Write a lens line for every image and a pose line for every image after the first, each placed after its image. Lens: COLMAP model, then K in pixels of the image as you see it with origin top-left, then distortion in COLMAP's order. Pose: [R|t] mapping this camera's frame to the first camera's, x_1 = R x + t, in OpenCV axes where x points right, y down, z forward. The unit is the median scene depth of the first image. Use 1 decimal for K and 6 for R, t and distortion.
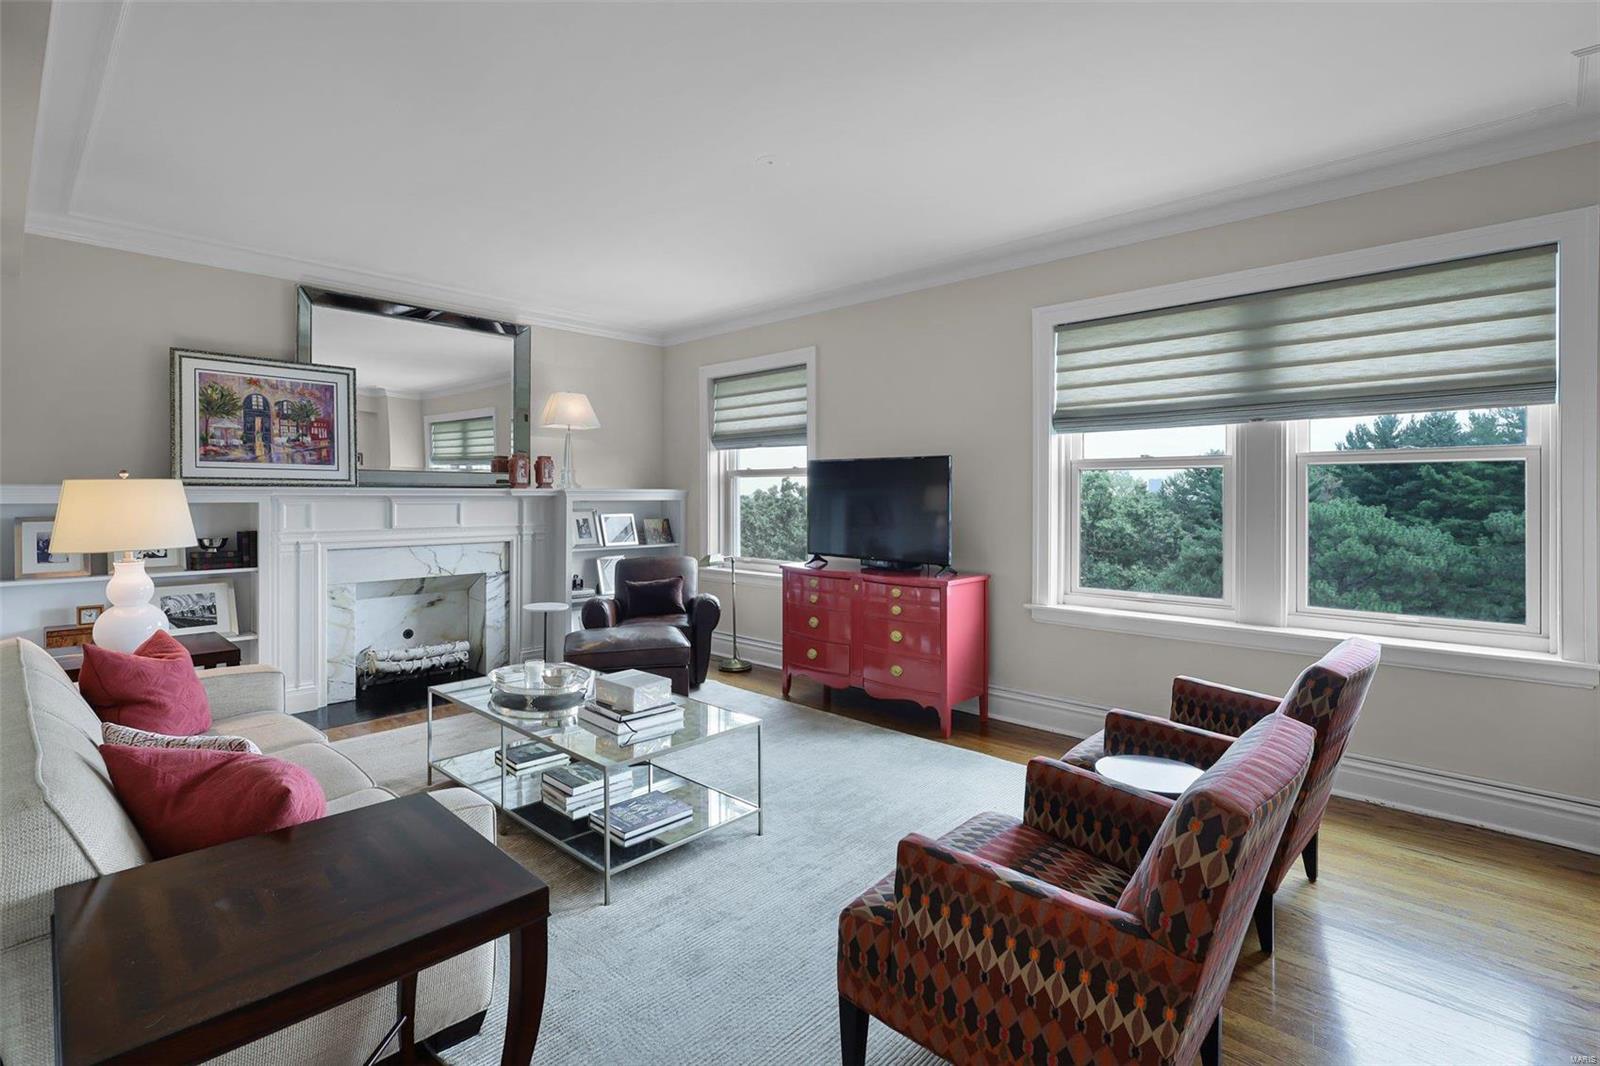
lens RADIAL K [[752.6, 0, 806.5], [0, 752.6, 498.8], [0, 0, 1]] dist [0.002928, 0.000451]
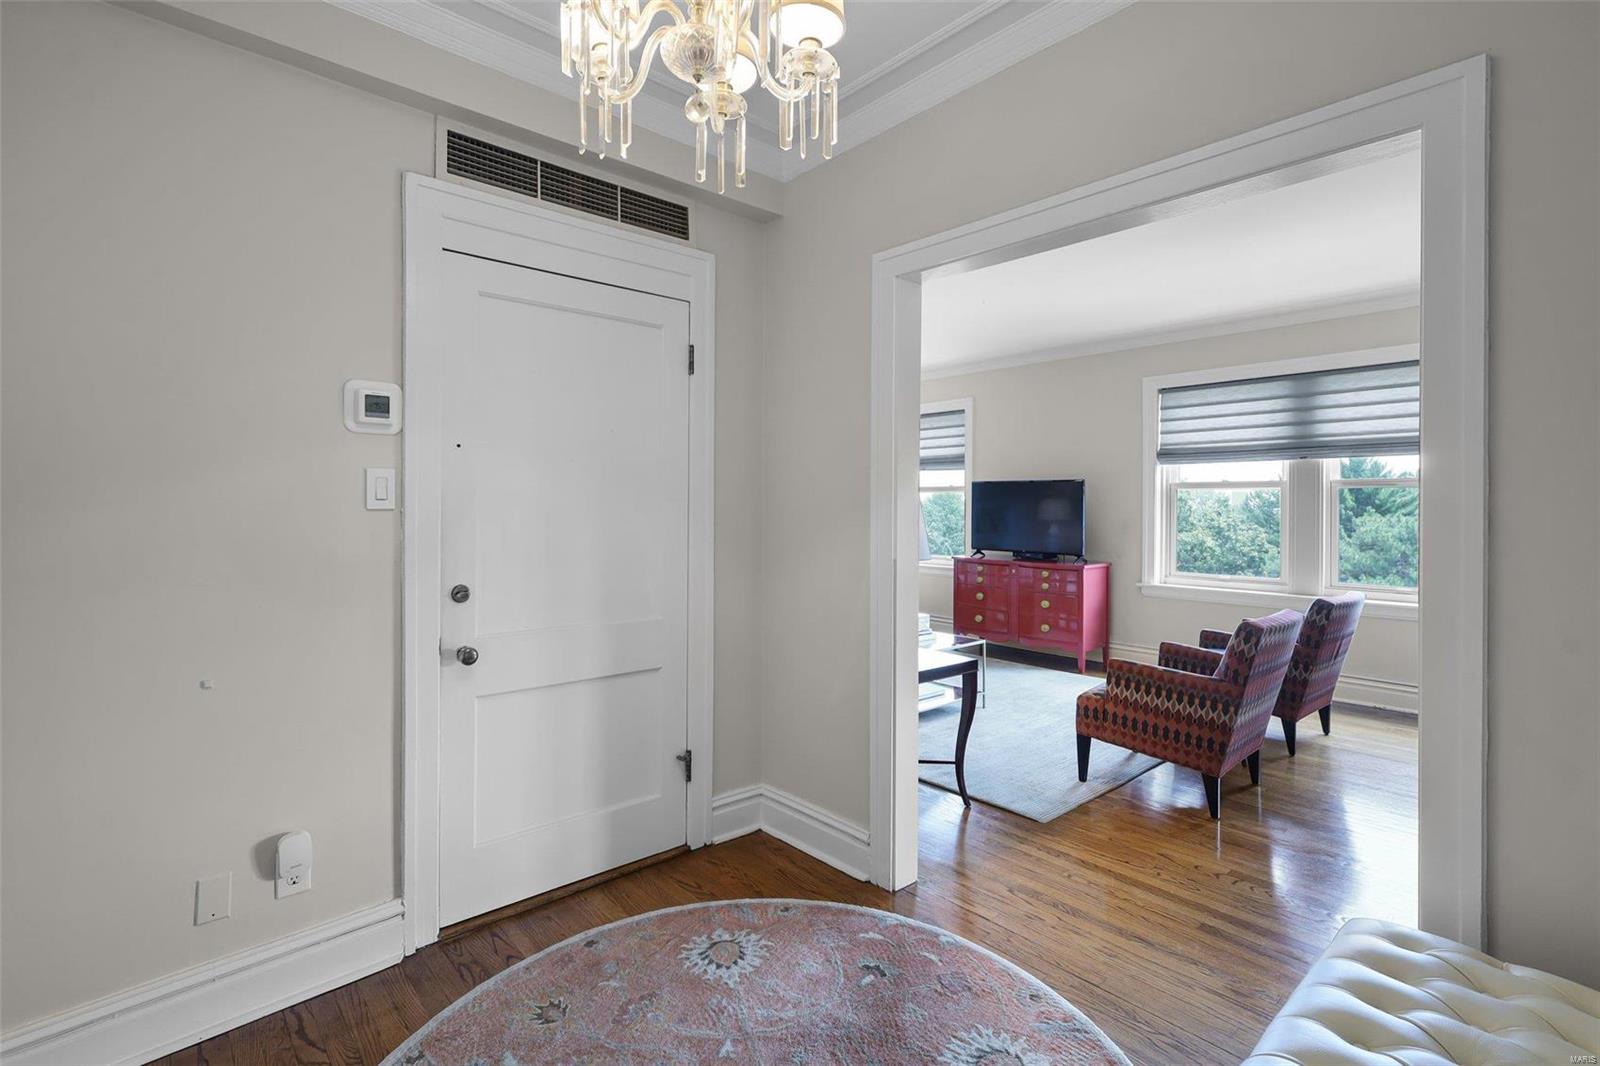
lens RADIAL K [[746.5, 0, 802.1], [0, 746.5, 502.6], [0, 0, 1]] dist [0.000031, 0.000207]
pose [[0.995454, 0.004565, -0.095133, -0.244574], [-0.005465, 0.999943, -0.009204, 0.003357], [0.095085, 0.009682, 0.995422, -0.556354]]
